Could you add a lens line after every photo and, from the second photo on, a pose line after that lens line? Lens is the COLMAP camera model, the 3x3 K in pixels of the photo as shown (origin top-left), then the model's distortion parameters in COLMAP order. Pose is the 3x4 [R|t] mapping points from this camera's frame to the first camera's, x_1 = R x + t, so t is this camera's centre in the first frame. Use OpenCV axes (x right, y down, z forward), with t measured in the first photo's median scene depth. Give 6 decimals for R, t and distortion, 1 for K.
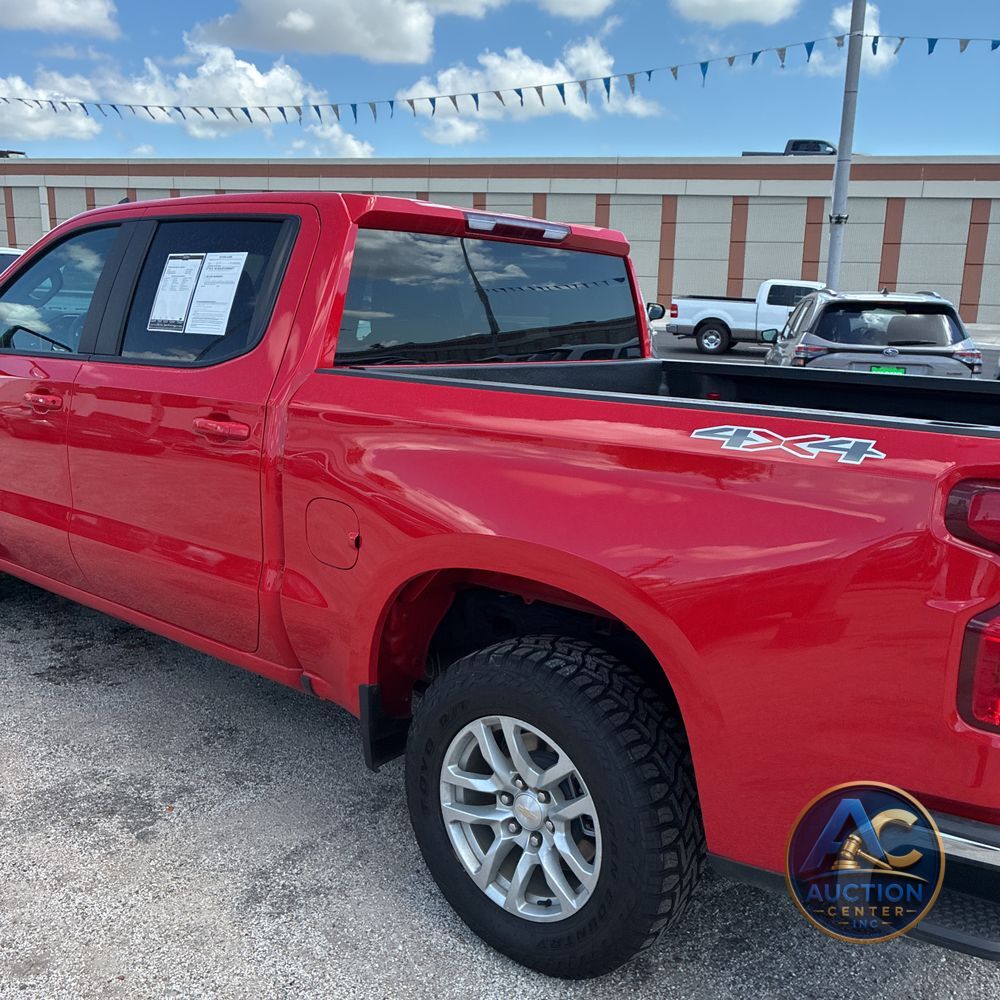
lens RADIAL K [[1027.5, 0, 500.0], [0, 1027.5, 500.0], [0, 0, 1]] dist [-0.000877, 0.052131]
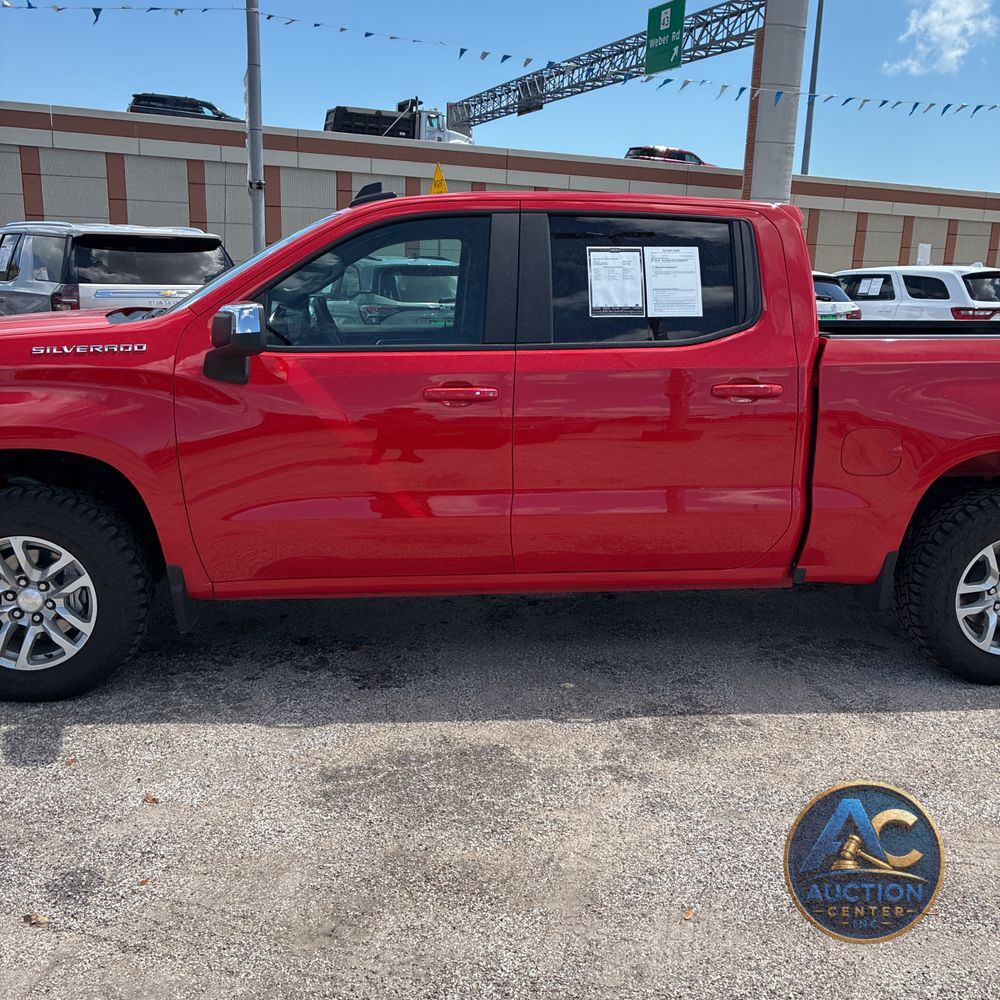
lens RADIAL K [[1027.5, 0, 500.0], [0, 1027.5, 500.0], [0, 0, 1]] dist [-0.000877, 0.052131]
pose [[0.694176, -0.177243, 0.697642, -0.528102], [0.146158, 0.983727, 0.104495, -0.043467], [-0.704810, 0.029428, 0.708785, 0.124730]]
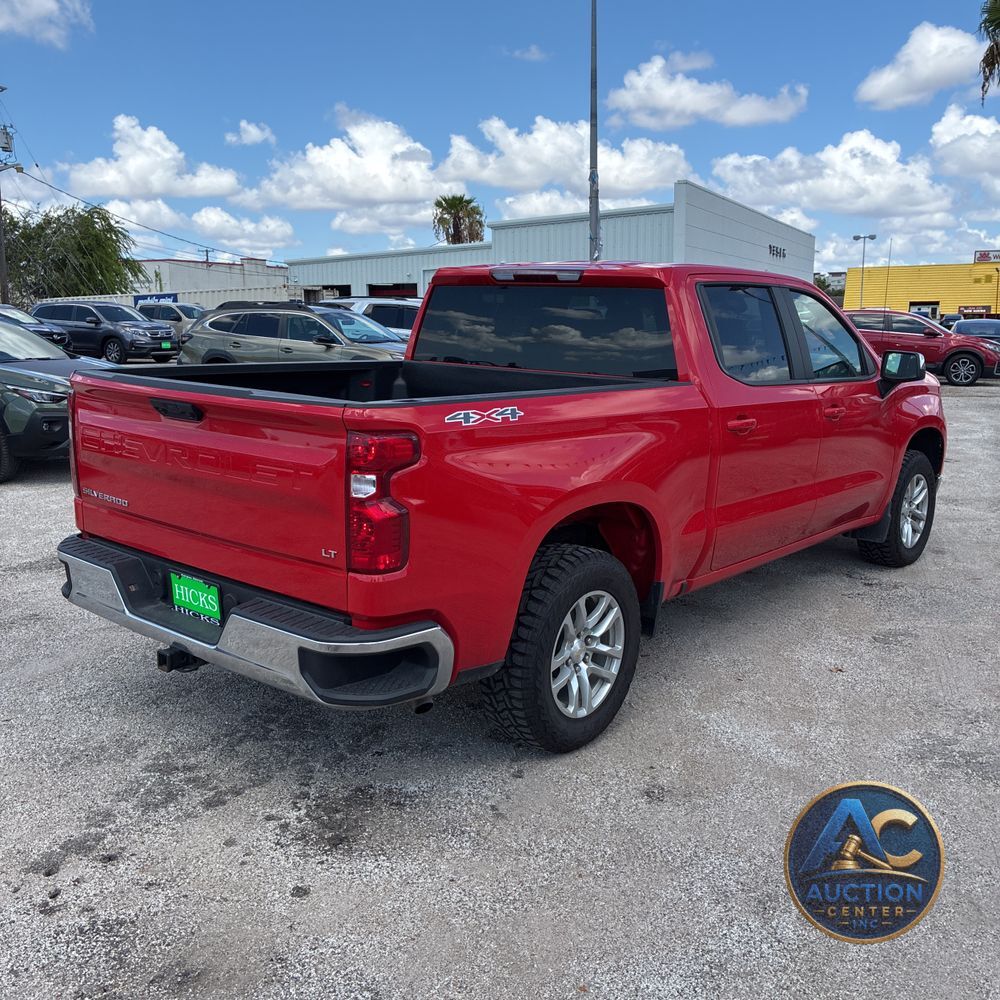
lens RADIAL K [[1025.7, 0, 486.7], [0, 1025.7, 499.4], [0, 0, 1]] dist [0.033059, -0.015206]
pose [[-0.027818, 0.148102, -0.988581, 0.642729], [-0.208330, 0.966388, 0.150639, -0.071819], [0.977663, 0.210141, 0.003971, 0.431419]]
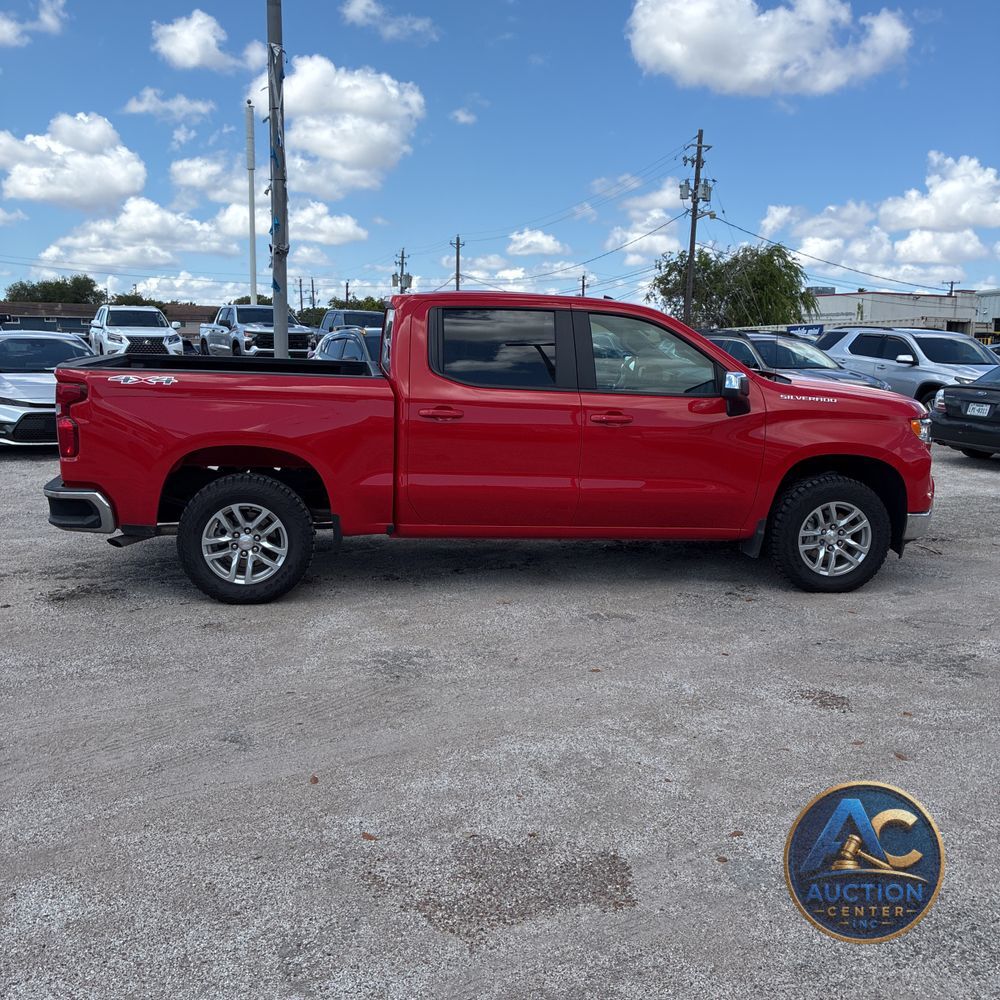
lens RADIAL K [[1025.7, 0, 486.7], [0, 1025.7, 499.4], [0, 0, 1]] dist [0.033059, -0.015206]
pose [[-0.686494, 0.067045, -0.724038, 0.592717], [-0.195093, 0.942248, 0.272228, -0.211967], [0.700474, 0.328137, -0.633768, 1.105072]]
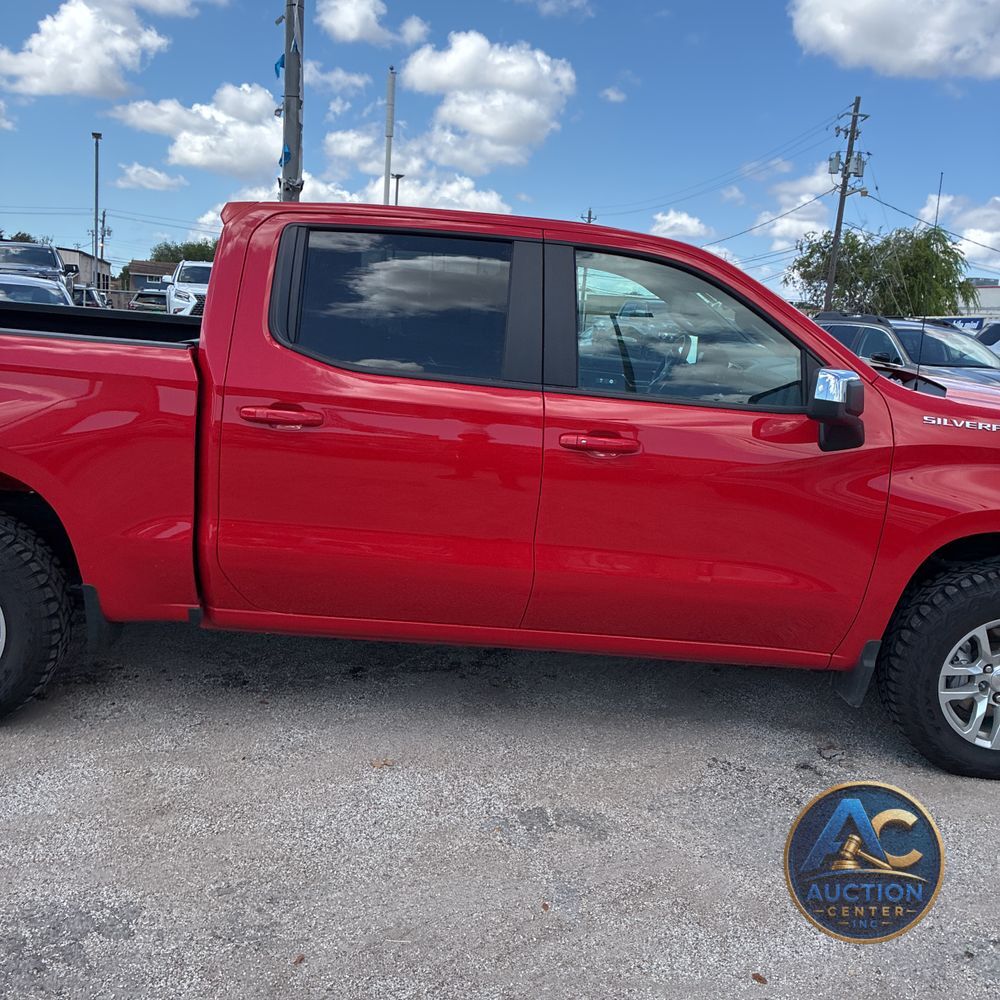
lens RADIAL K [[1018.3, 0, 505.1], [0, 1018.3, 479.5], [0, 0, 1]] dist [0.055270, -0.070870]
pose [[-0.763531, 0.022607, -0.645375, 0.254803], [-0.223636, 0.928289, 0.297097, -0.178912], [0.605811, 0.371173, -0.703722, 0.933955]]
